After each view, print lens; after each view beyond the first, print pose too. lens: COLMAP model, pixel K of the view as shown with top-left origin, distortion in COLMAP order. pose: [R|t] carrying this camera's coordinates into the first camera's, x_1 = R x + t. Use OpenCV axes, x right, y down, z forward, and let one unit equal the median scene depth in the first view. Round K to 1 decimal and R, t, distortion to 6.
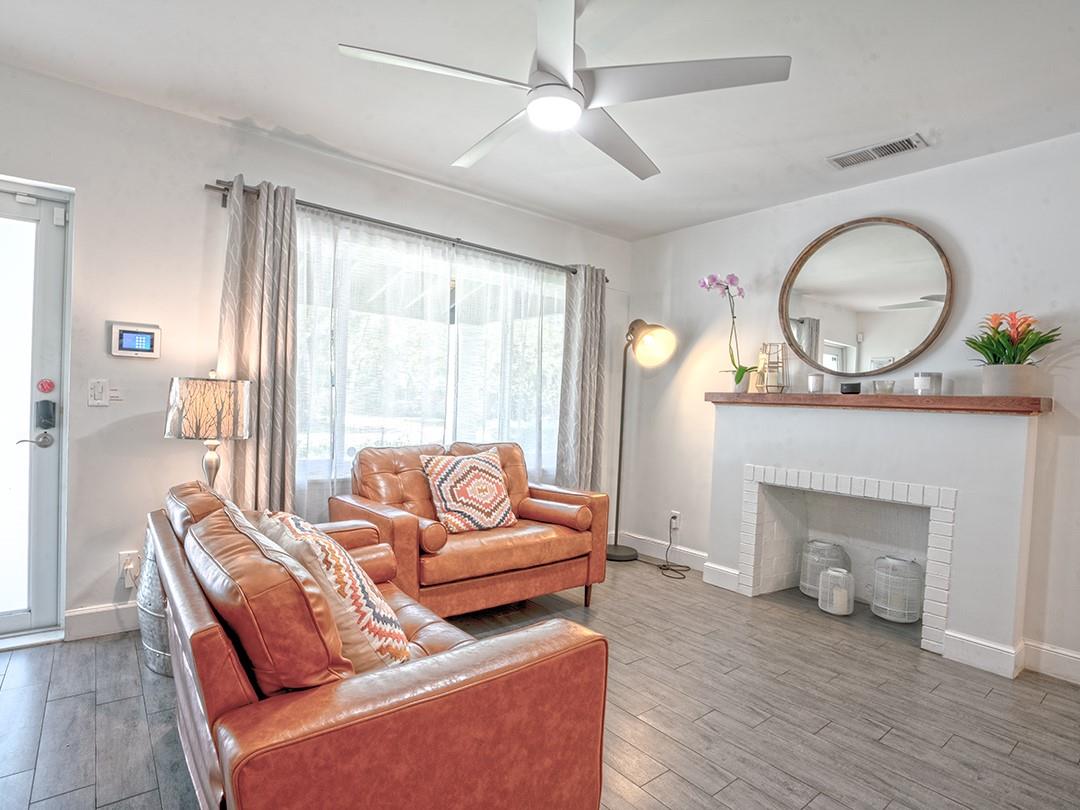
lens RADIAL K [[548.6, 0, 480.2], [0, 548.6, 411.5], [0, 0, 1]] dist [-0.068639, 0.023203]
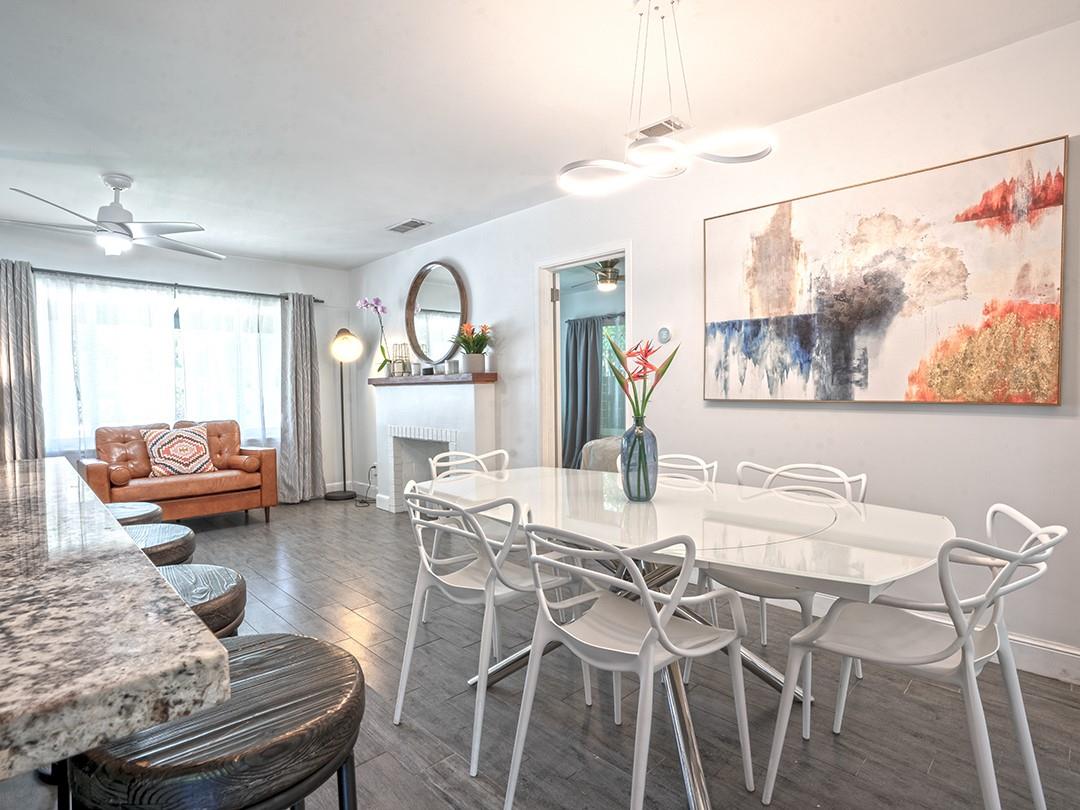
lens RADIAL K [[561.6, 0, 519.4], [0, 561.6, 411.1], [0, 0, 1]] dist [-0.070424, 0.041611]
pose [[0.990165, -0.056118, 0.128160, 0.766117], [0.053619, 0.998300, 0.022867, 0.049254], [-0.129225, -0.015770, 0.991490, -0.685289]]
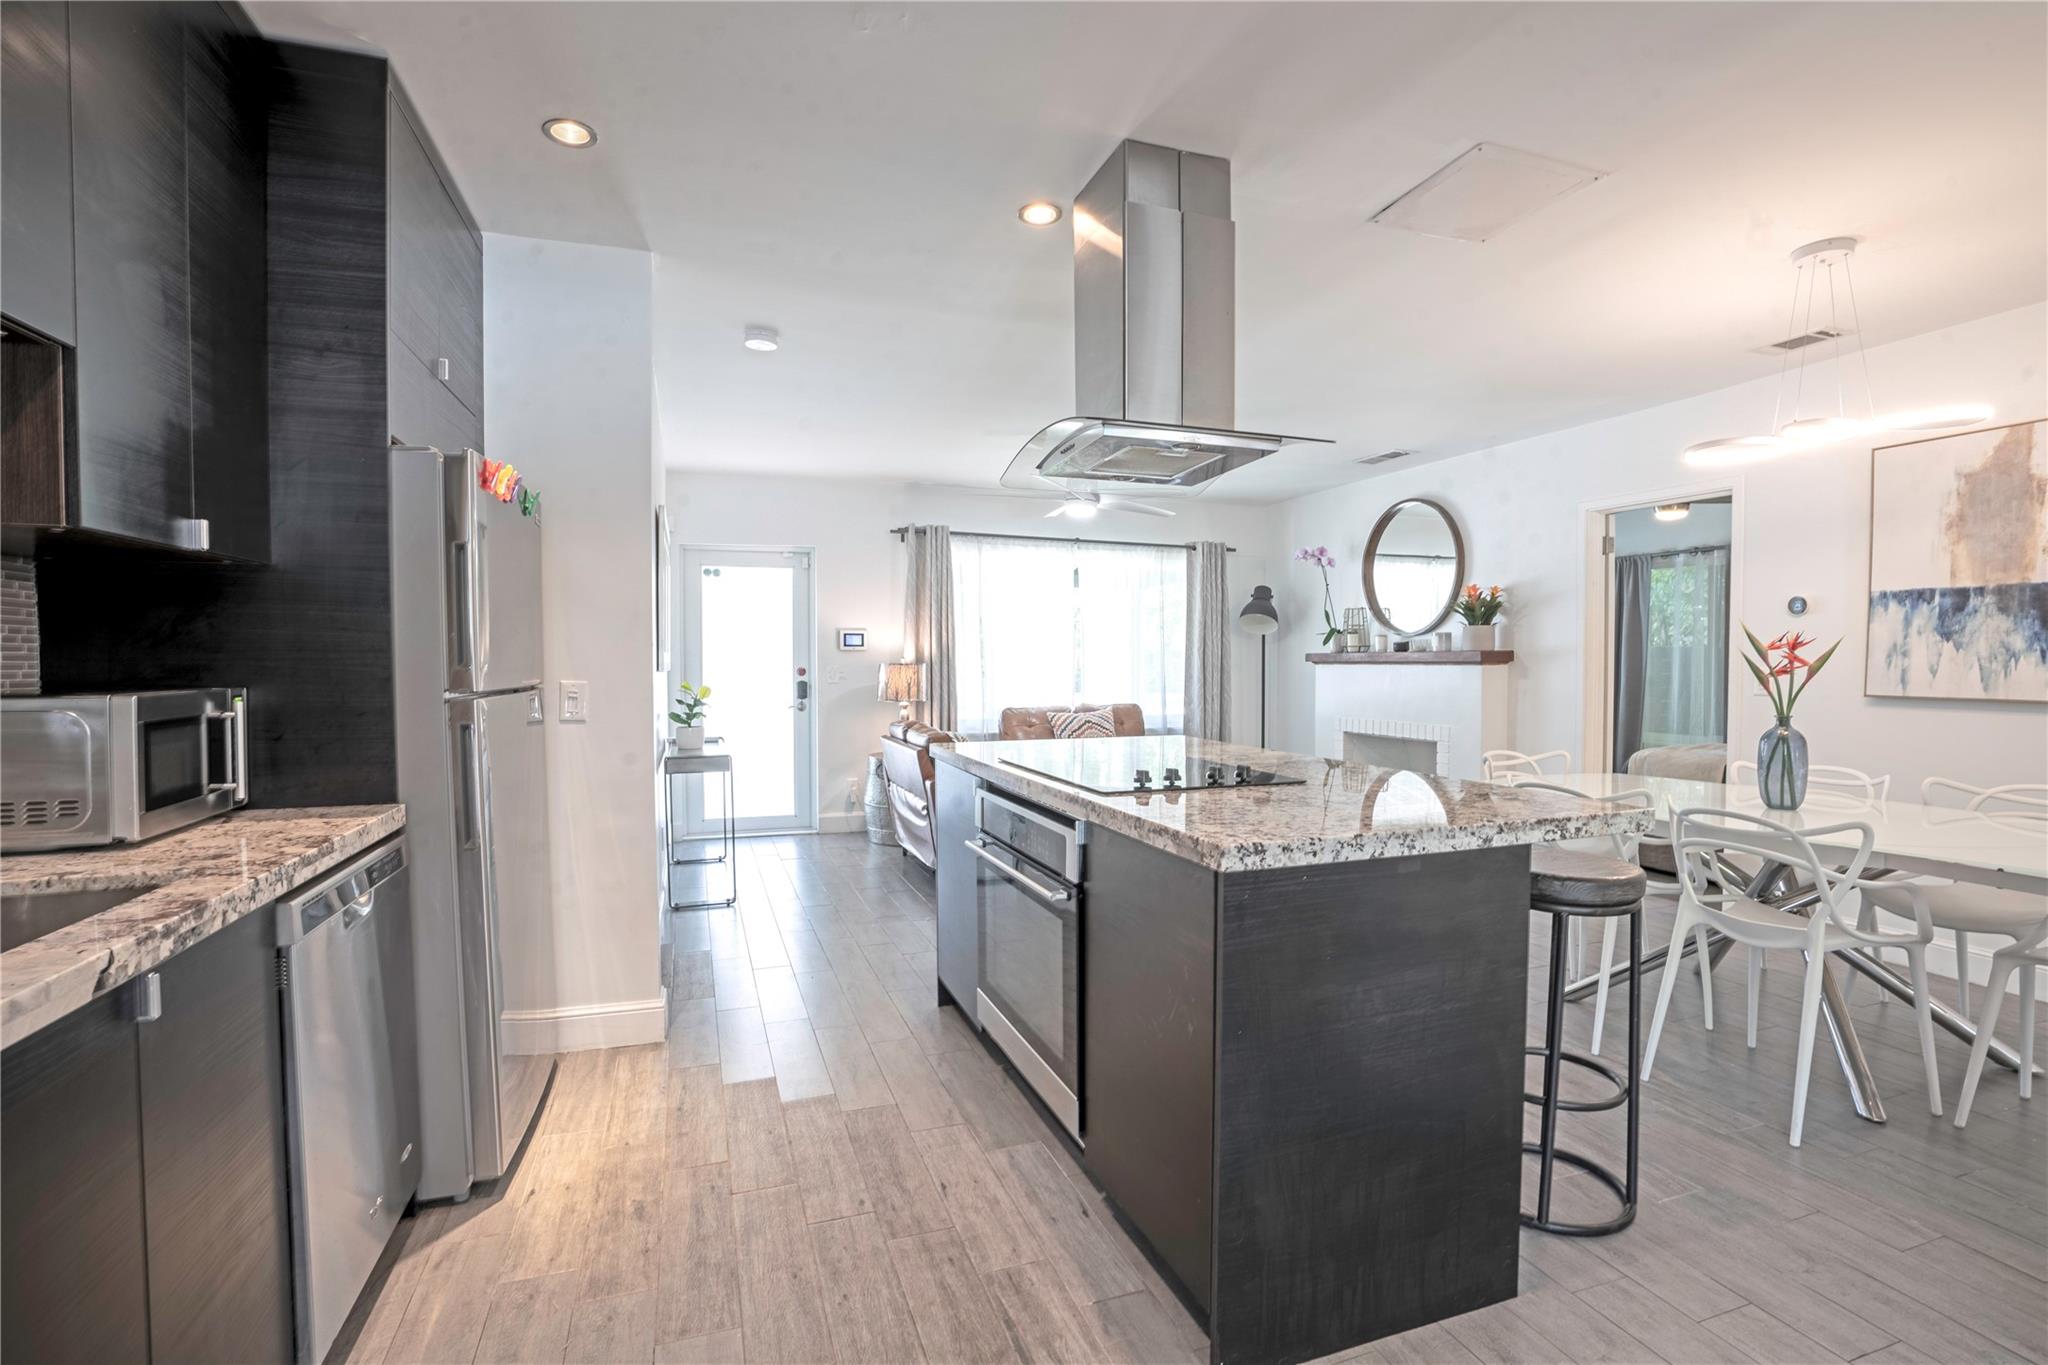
lens RADIAL K [[936.0, 0, 1014.7], [0, 936.0, 687.4], [0, 0, 1]] dist [-0.061121, 0.023889]
pose [[0.958827, -0.033531, -0.282005, 0.467063], [0.034586, 0.999401, -0.001235, 0.019423], [0.281878, -0.008569, 0.959412, -1.225226]]
